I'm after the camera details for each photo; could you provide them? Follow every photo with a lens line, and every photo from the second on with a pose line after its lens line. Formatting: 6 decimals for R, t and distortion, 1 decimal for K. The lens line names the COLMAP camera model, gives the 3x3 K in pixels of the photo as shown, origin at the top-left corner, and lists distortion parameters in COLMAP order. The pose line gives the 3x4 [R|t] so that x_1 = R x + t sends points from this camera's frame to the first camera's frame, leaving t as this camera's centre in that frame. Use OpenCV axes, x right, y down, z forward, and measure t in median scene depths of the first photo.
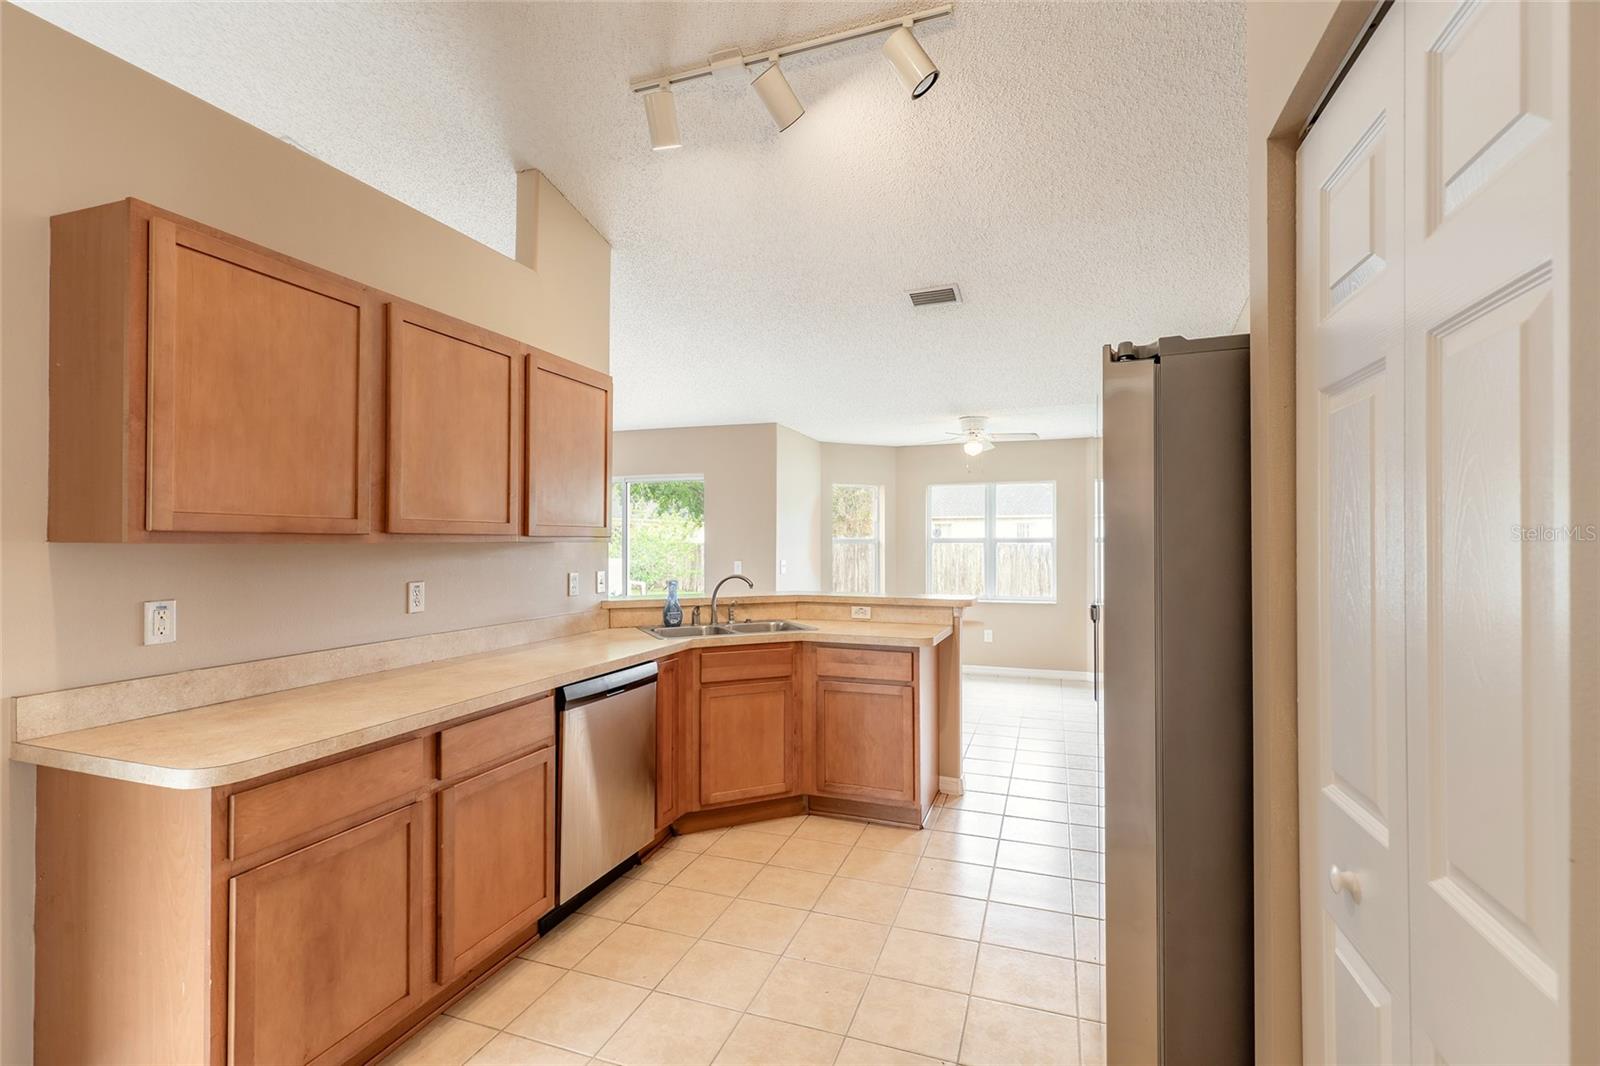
lens RADIAL K [[719.3, 0, 815.1], [0, 719.3, 537.1], [0, 0, 1]] dist [0.008243, -0.003057]
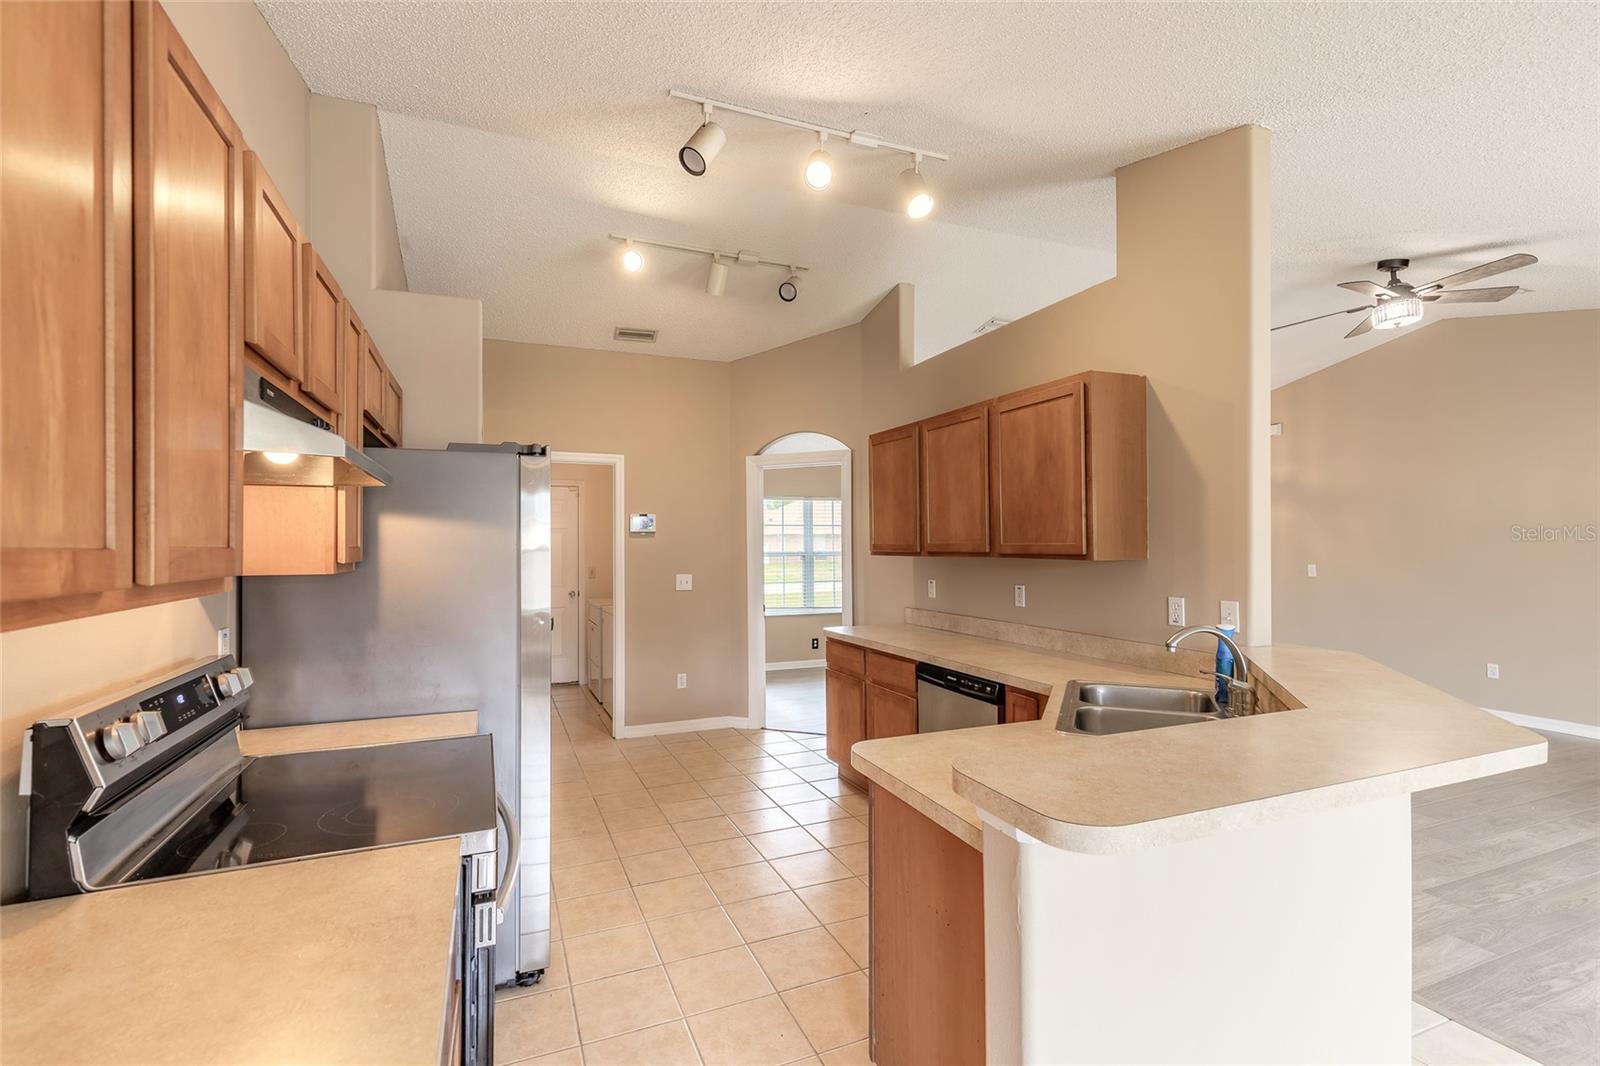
lens RADIAL K [[719.3, 0, 797.3], [0, 719.3, 536.2], [0, 0, 1]] dist [0.008243, -0.003057]
pose [[-0.751409, -0.004222, -0.659824, 0.493672], [0.009360, 0.999811, -0.017056, -0.009761], [0.659771, -0.018992, -0.751227, 1.240852]]
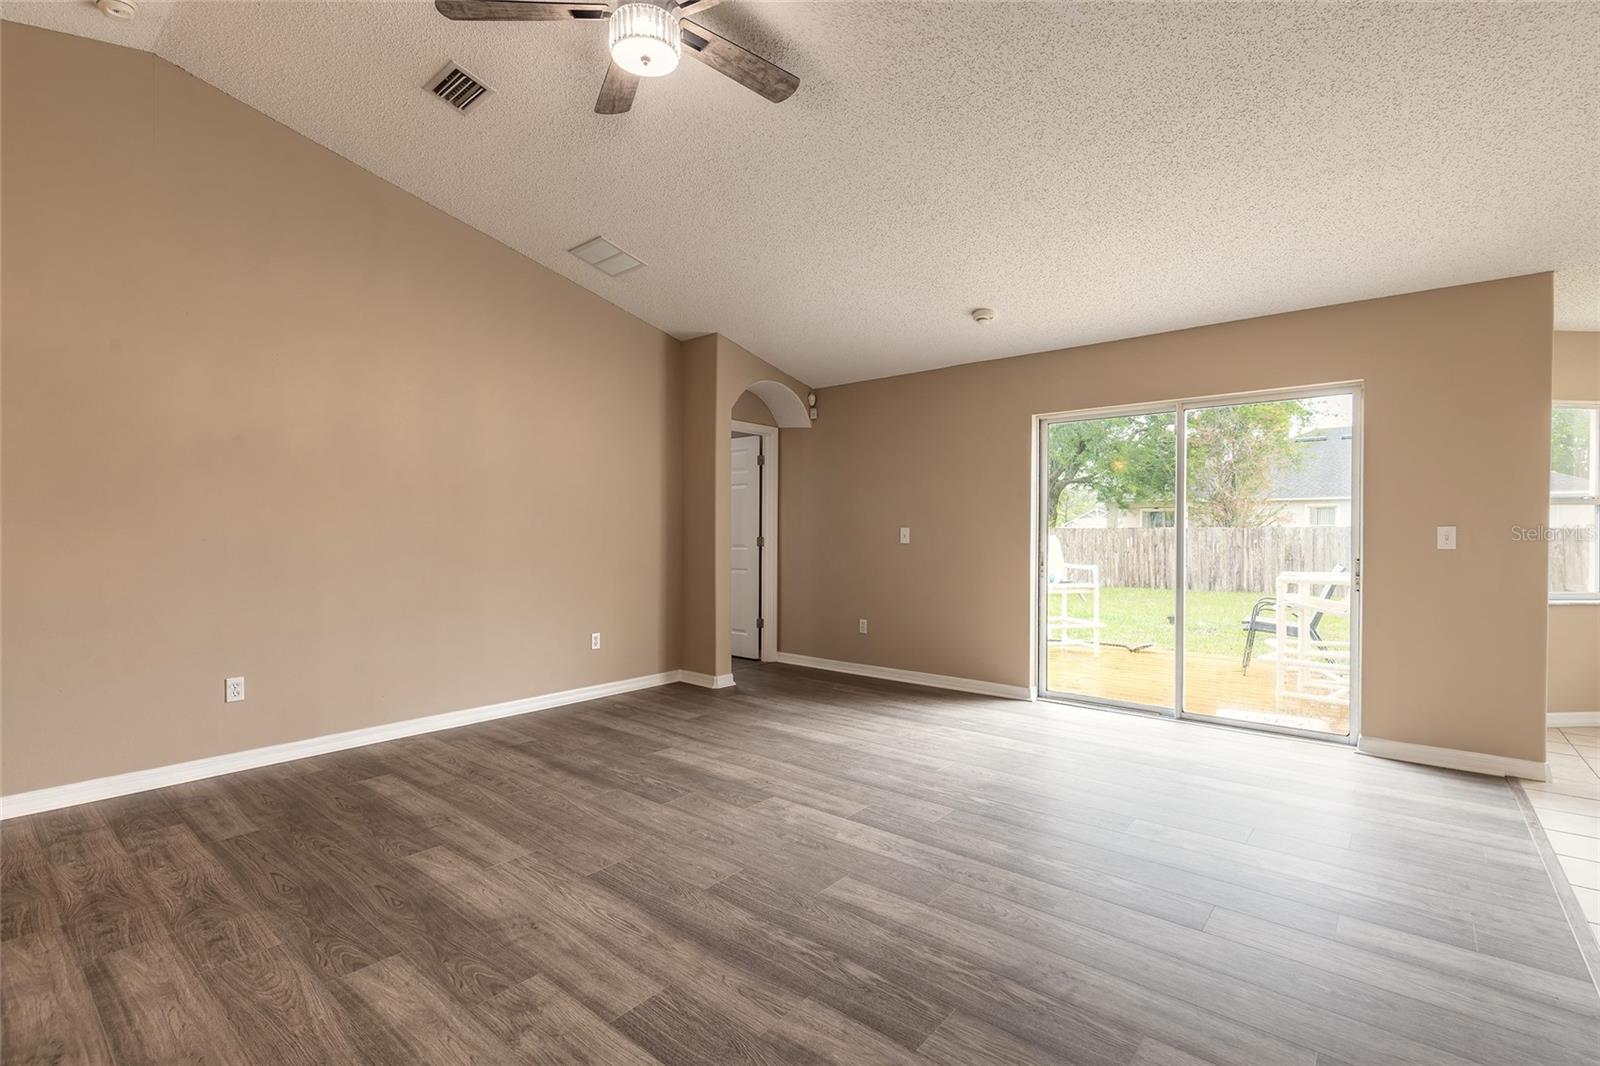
lens RADIAL K [[719.3, 0, 788.0], [0, 719.3, 534.2], [0, 0, 1]] dist [0.008243, -0.003057]
pose [[0.929513, 0.003106, -0.368776, -0.648240], [-0.000124, 0.999967, 0.008111, 0.059333], [0.368789, -0.007494, 0.929483, 0.444265]]
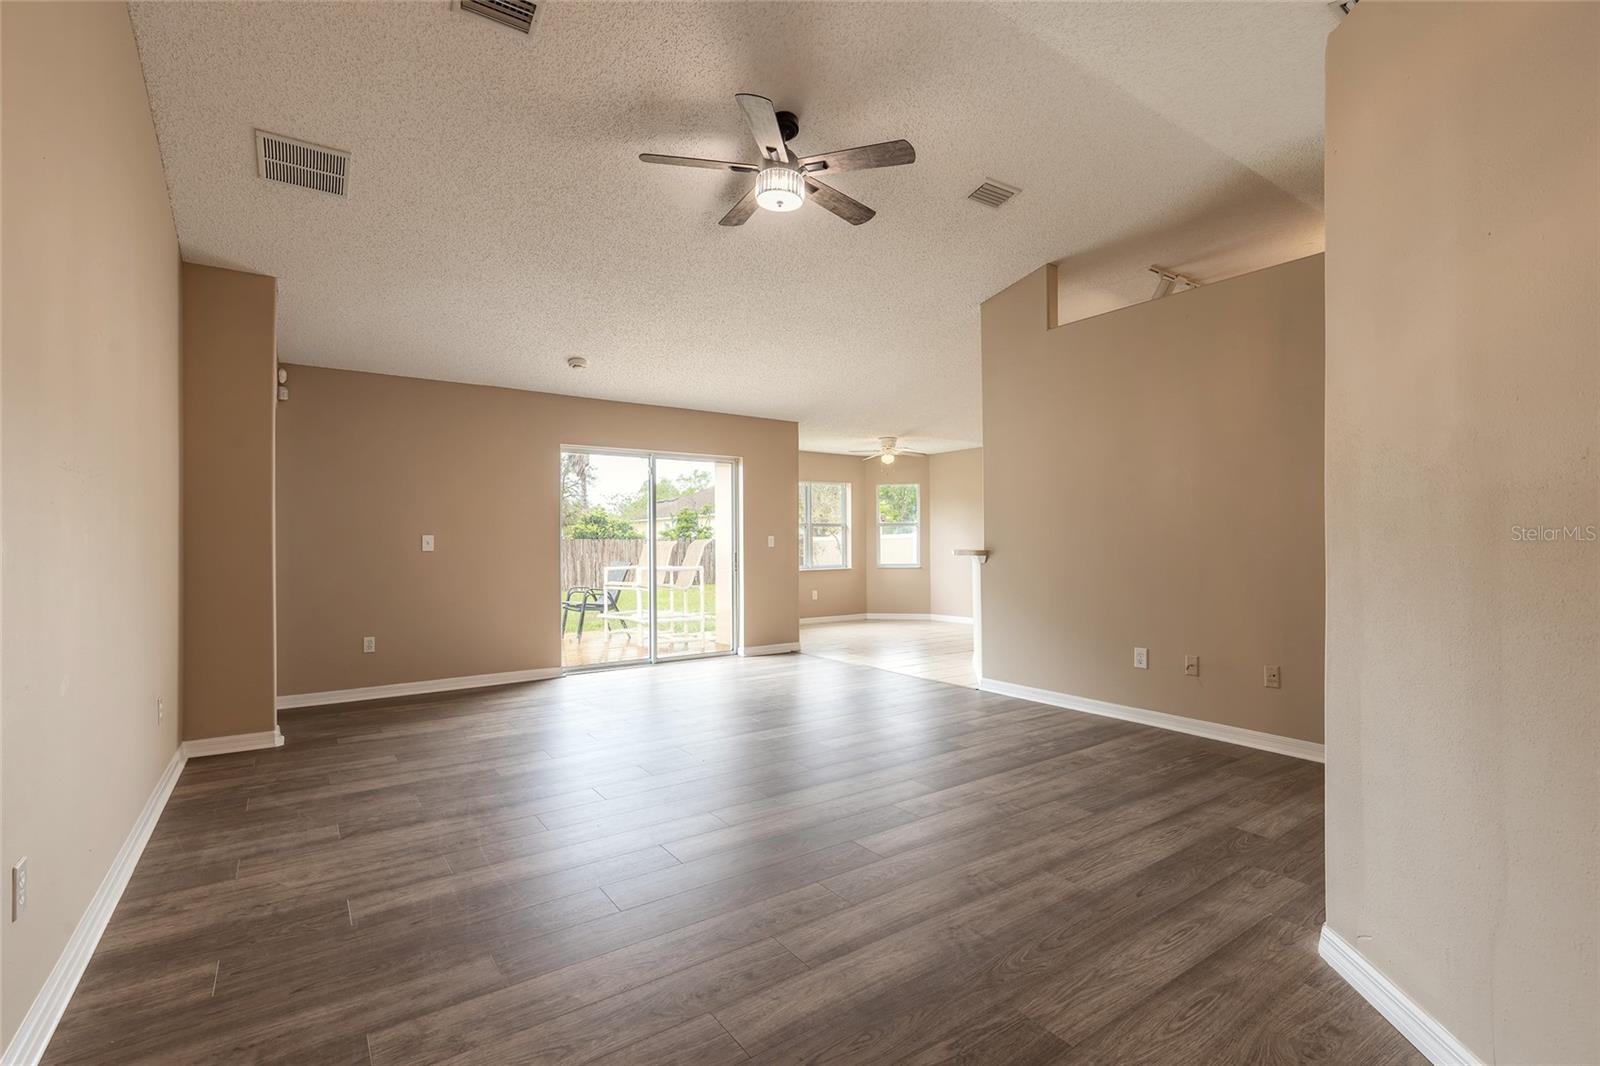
lens RADIAL K [[719.3, 0, 800.4], [0, 719.3, 533.1], [0, 0, 1]] dist [0.008243, -0.003057]
pose [[0.592922, 0.007318, 0.805227, -1.738811], [0.001108, 0.999950, -0.009903, 0.069334], [-0.805259, 0.006764, 0.592884, 0.440102]]
